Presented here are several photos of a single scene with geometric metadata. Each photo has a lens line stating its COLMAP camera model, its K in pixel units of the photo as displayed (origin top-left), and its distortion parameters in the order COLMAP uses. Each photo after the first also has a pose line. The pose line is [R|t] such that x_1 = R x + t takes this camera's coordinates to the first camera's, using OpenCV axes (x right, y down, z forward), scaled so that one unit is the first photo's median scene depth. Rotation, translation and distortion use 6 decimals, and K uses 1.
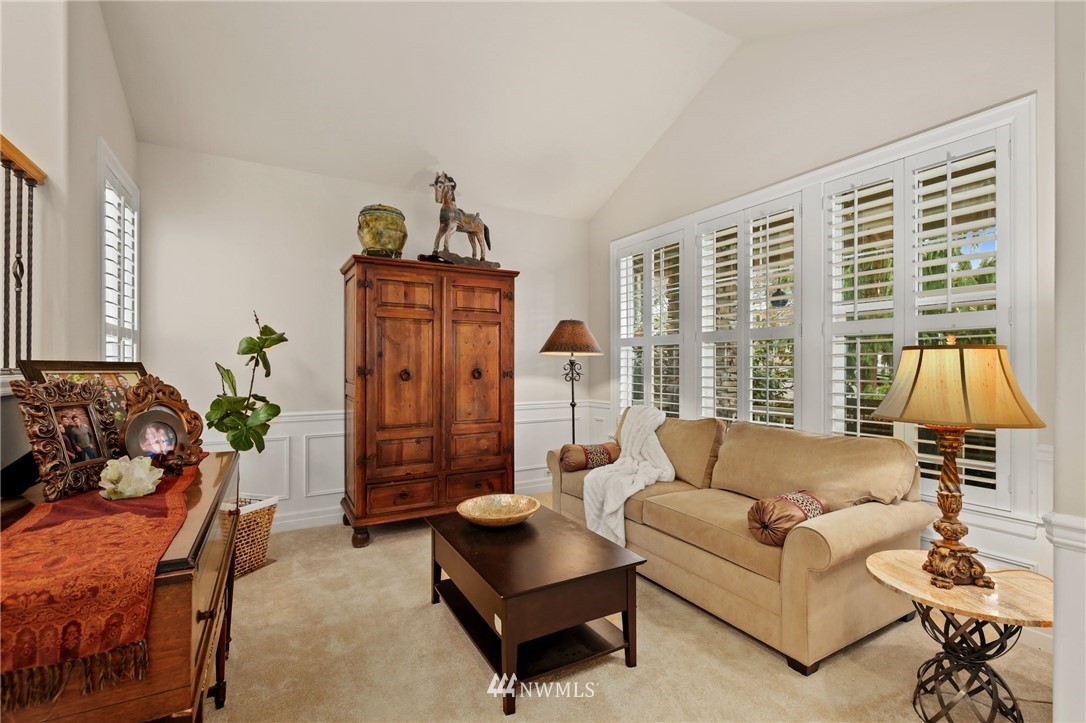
lens RADIAL K [[491.2, 0, 543.0], [0, 491.2, 361.5], [0, 0, 1]] dist [-0.001234, 0.000083]
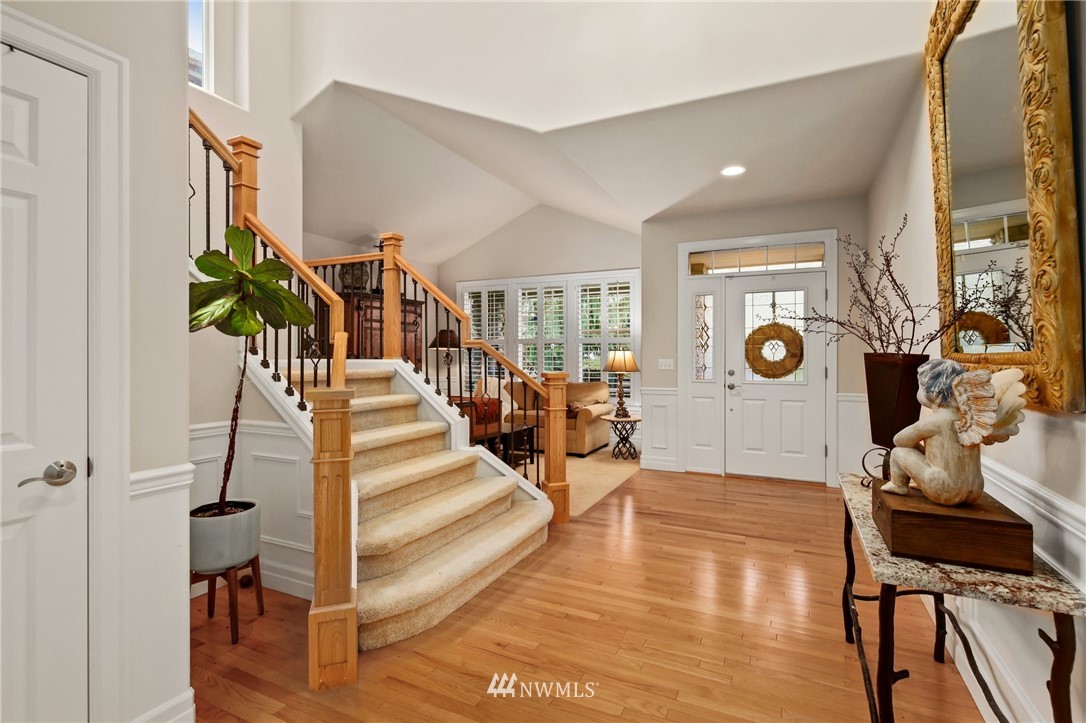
lens RADIAL K [[515.4, 0, 543.9], [0, 515.4, 354.1], [0, 0, 1]] dist [0.000031, 0.000015]
pose [[0.825326, 0.002364, 0.564652, -1.202145], [-0.003302, 0.999994, 0.000640, -0.001072], [-0.564647, -0.002393, 0.825329, -1.215096]]
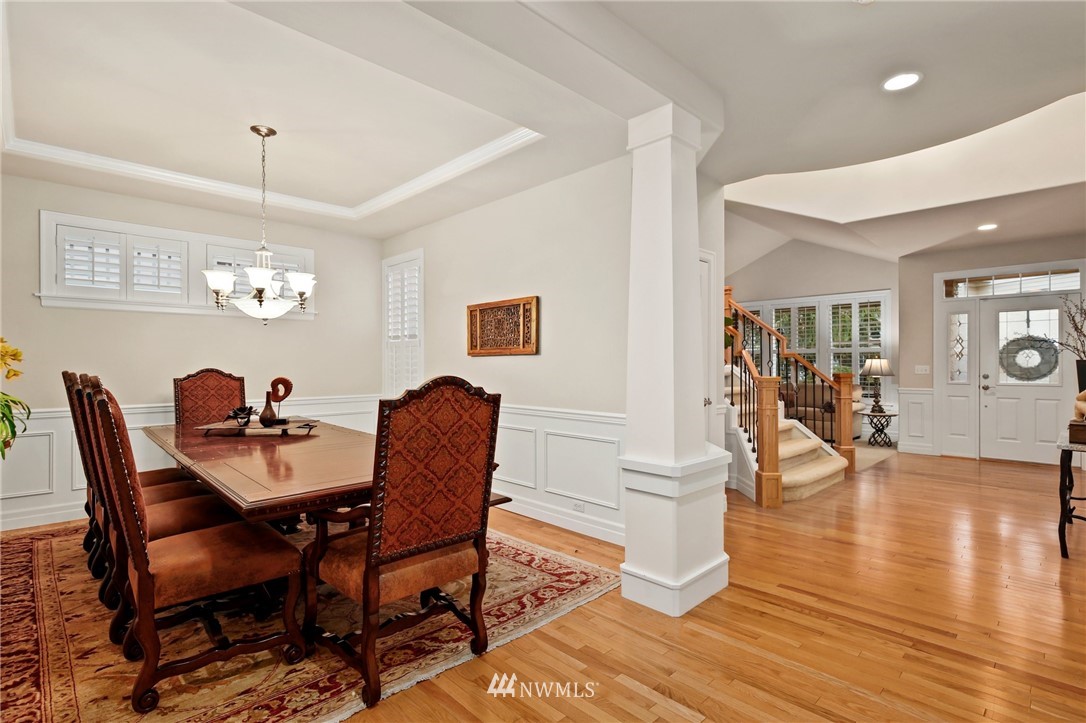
lens RADIAL K [[529.1, 0, 545.5], [0, 529.1, 363.0], [0, 0, 1]] dist [0.000197, 0.000260]
pose [[0.966699, 0.000722, 0.255916, -2.266760], [-0.001046, 0.999999, 0.001133, 0.005385], [-0.255915, -0.001363, 0.966698, -1.961068]]
